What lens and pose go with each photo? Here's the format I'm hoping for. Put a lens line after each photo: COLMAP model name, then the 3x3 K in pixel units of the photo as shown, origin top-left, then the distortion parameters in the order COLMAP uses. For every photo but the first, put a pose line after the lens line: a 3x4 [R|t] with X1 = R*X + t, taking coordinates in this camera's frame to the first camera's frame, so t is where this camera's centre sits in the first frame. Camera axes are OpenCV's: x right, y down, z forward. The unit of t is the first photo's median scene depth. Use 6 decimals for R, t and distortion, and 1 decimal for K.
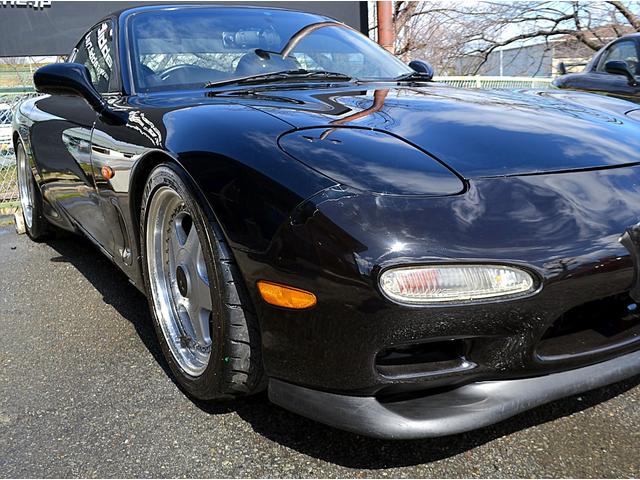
lens RADIAL K [[872.6, 0, 320.0], [0, 872.6, 240.0], [0, 0, 1]] dist [-0.060935, -0.014646]
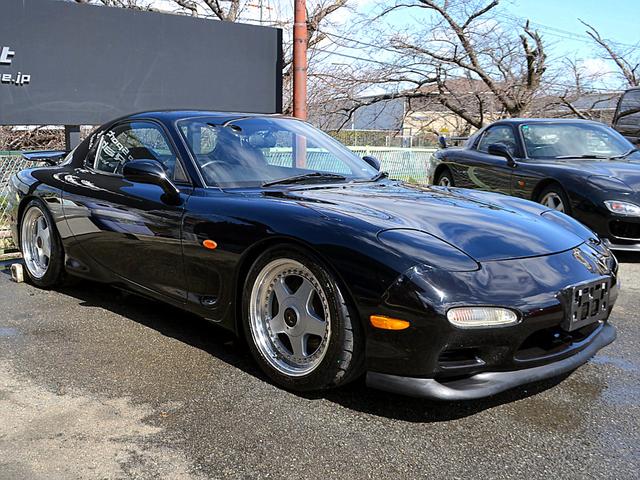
lens RADIAL K [[872.6, 0, 320.0], [0, 872.6, 240.0], [0, 0, 1]] dist [-0.060935, -0.014646]
pose [[0.988709, 0.030242, 0.146767, -0.427253], [-0.020731, 0.997610, -0.065912, 0.012318], [-0.148410, 0.062125, 0.986973, -0.756303]]
